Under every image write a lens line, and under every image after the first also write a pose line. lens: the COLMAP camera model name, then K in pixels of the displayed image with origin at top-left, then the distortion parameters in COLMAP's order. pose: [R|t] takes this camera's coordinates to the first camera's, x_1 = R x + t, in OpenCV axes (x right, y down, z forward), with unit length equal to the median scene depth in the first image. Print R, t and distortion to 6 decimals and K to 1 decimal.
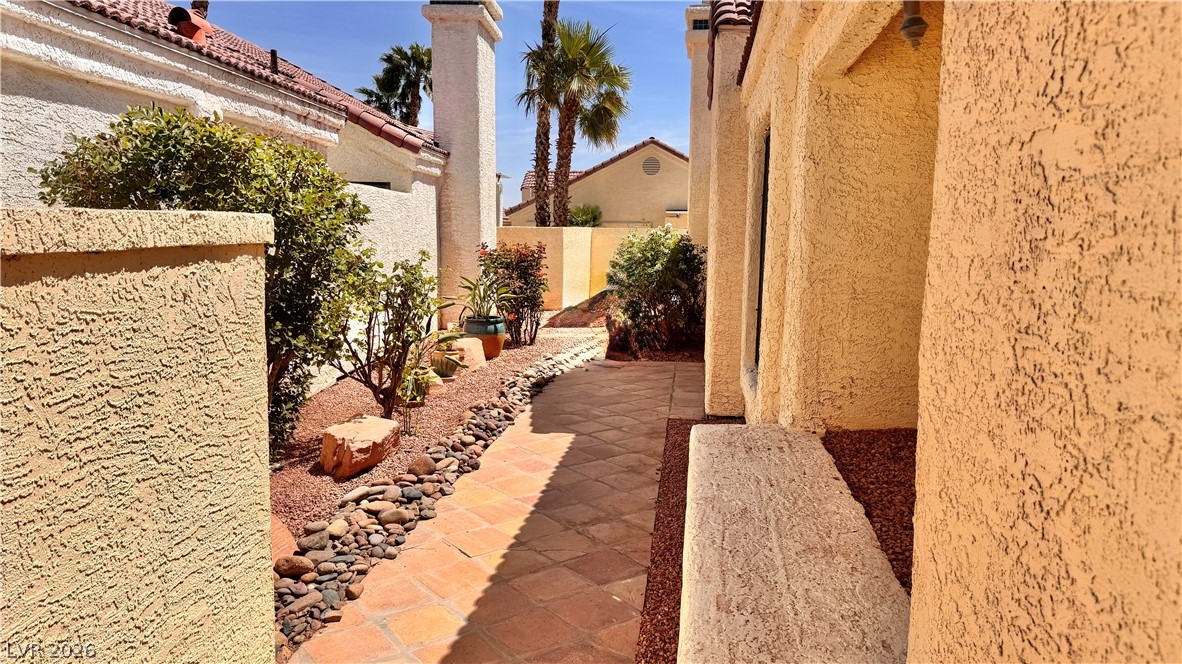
lens RADIAL K [[837.7, 0, 593.7], [0, 837.7, 327.4], [0, 0, 1]] dist [0.147435, -0.298088]
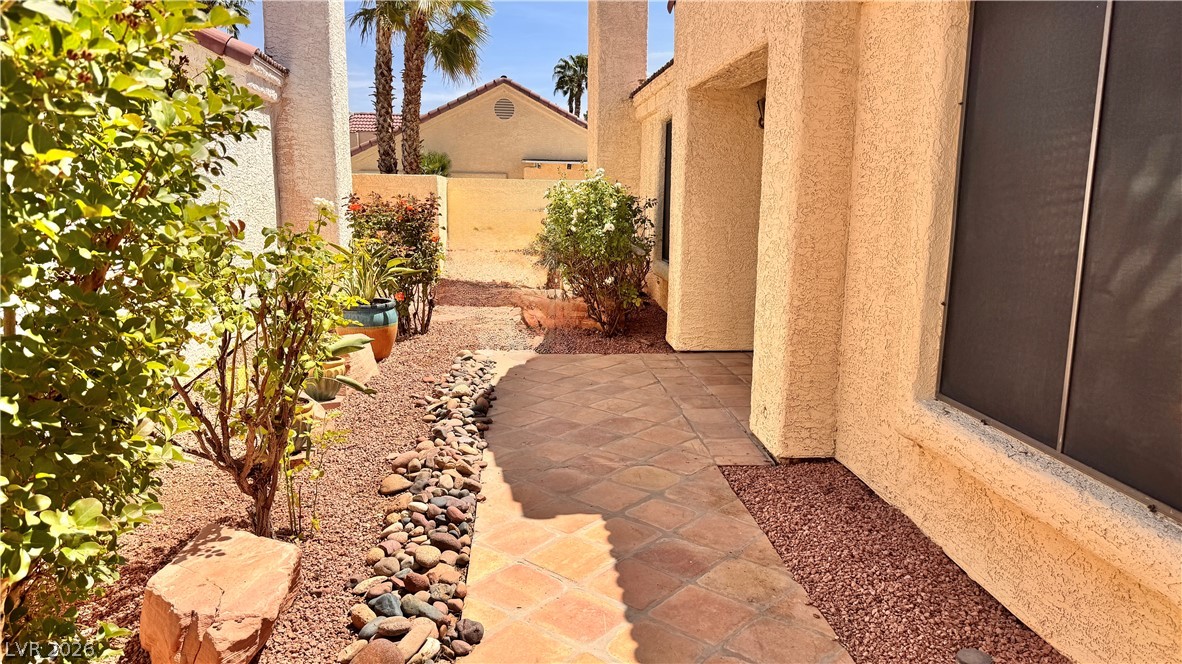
lens RADIAL K [[837.7, 0, 593.7], [0, 837.7, 327.4], [0, 0, 1]] dist [0.147435, -0.298088]
pose [[0.977513, -0.036736, 0.207649, -0.089455], [0.025548, 0.998086, 0.056310, -0.024191], [-0.209321, -0.049739, 0.976581, 0.262936]]
